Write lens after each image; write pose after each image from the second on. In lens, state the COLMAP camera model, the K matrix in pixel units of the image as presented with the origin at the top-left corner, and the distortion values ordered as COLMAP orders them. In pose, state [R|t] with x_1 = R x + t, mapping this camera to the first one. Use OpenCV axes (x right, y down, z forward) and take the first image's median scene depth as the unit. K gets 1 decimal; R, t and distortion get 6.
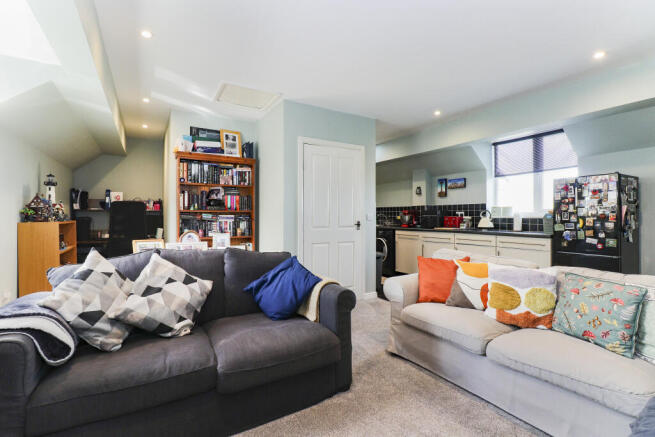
lens RADIAL K [[296.6, 0, 327.5], [0, 296.6, 218.5], [0, 0, 1]] dist [0.001631, 0.000075]
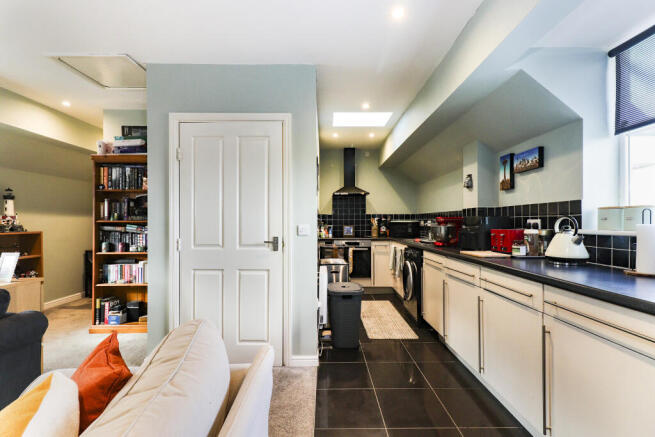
lens RADIAL K [[305.5, 0, 326.8], [0, 305.5, 223.0], [0, 0, 1]] dist [0.018146, 0.000210]
pose [[0.860752, -0.002030, -0.509021, 0.440223], [-0.001483, 0.999978, -0.006494, -0.013556], [0.509023, 0.006345, 0.860730, 0.434432]]
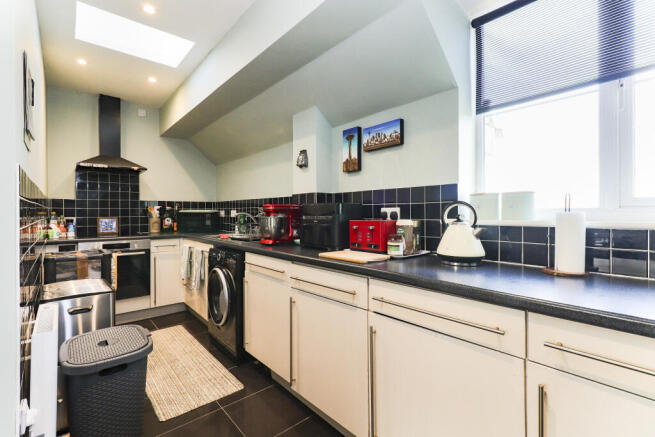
lens RADIAL K [[304.4, 0, 327.3], [0, 304.4, 214.3], [0, 0, 1]] dist [-0.000679, -0.000255]
pose [[0.985337, -0.004330, 0.170564, 0.315977], [0.005197, 0.999976, -0.004633, -0.012705], [-0.170539, 0.005452, 0.985336, 0.660633]]
